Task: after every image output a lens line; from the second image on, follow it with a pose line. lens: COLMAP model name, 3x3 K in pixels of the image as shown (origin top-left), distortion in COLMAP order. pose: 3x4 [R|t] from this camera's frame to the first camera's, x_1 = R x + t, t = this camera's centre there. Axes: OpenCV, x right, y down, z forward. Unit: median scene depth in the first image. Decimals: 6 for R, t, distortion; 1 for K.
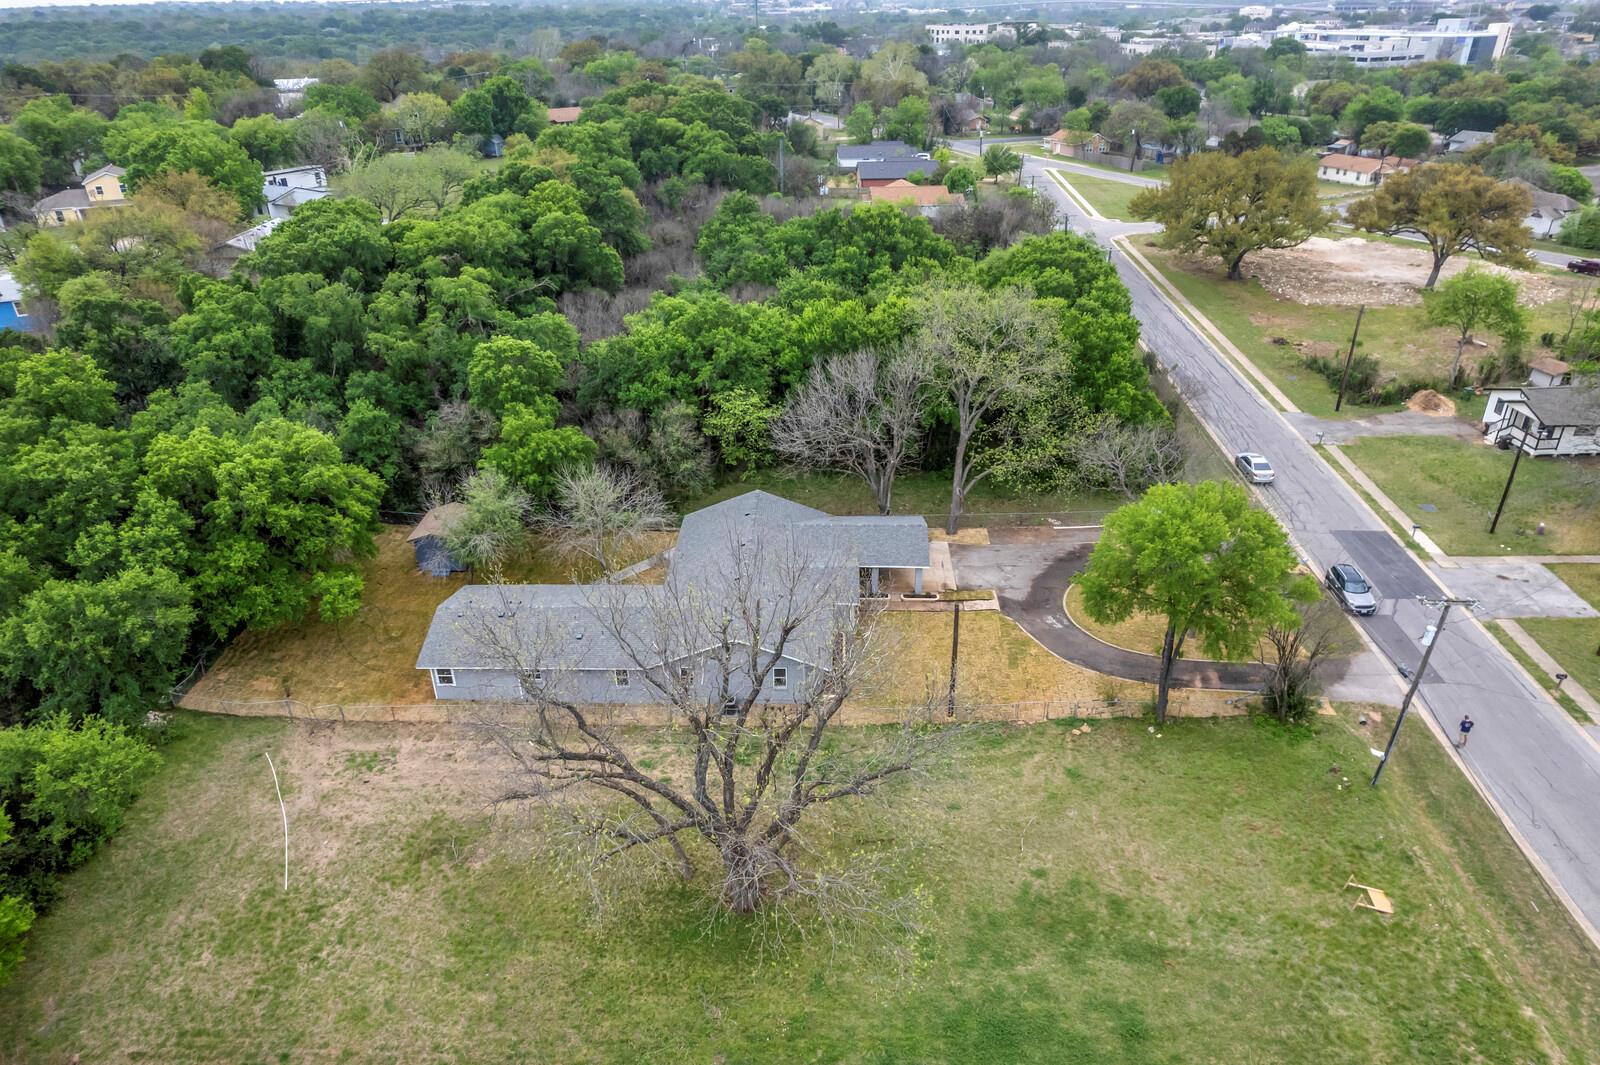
lens RADIAL K [[1024.8, 0, 801.9], [0, 1024.8, 537.8], [0, 0, 1]] dist [-0.063173, 0.043664]
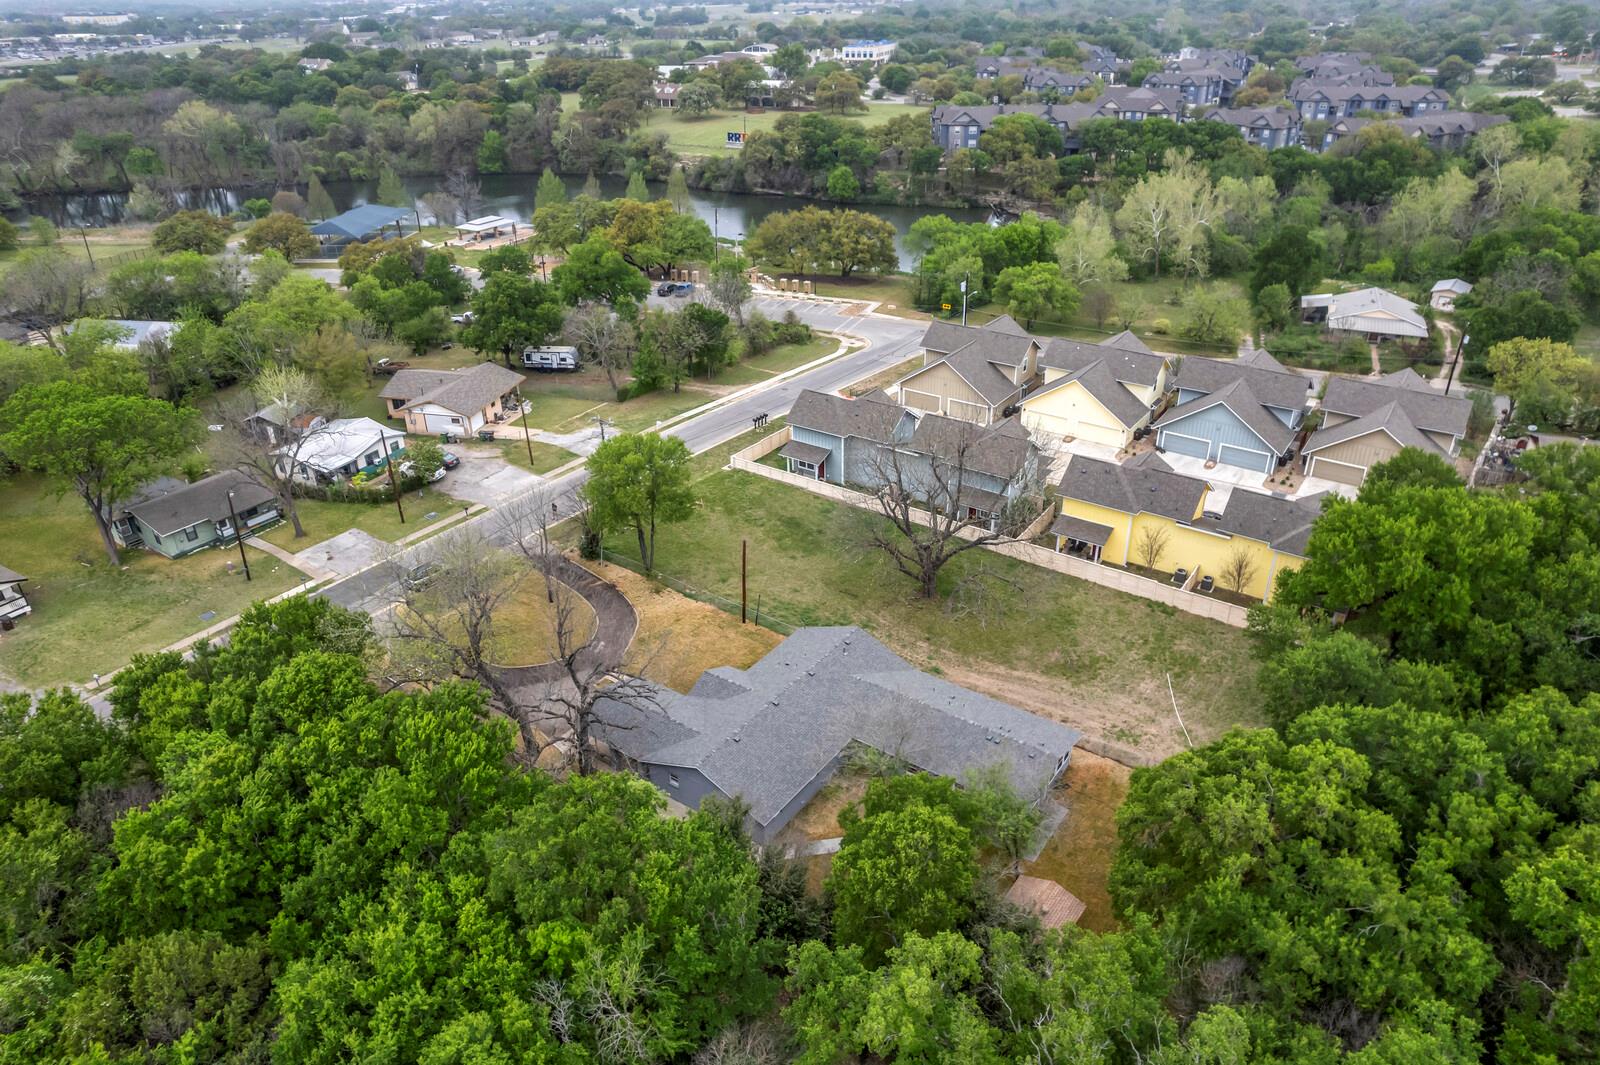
lens RADIAL K [[1024.8, 0, 802.2], [0, 1024.8, 533.8], [0, 0, 1]] dist [-0.063173, 0.043664]
pose [[-0.838915, -0.236592, 0.490150, -0.598260], [0.278583, 0.586998, 0.760148, -0.966436], [-0.467562, 0.774246, -0.426531, 1.402888]]
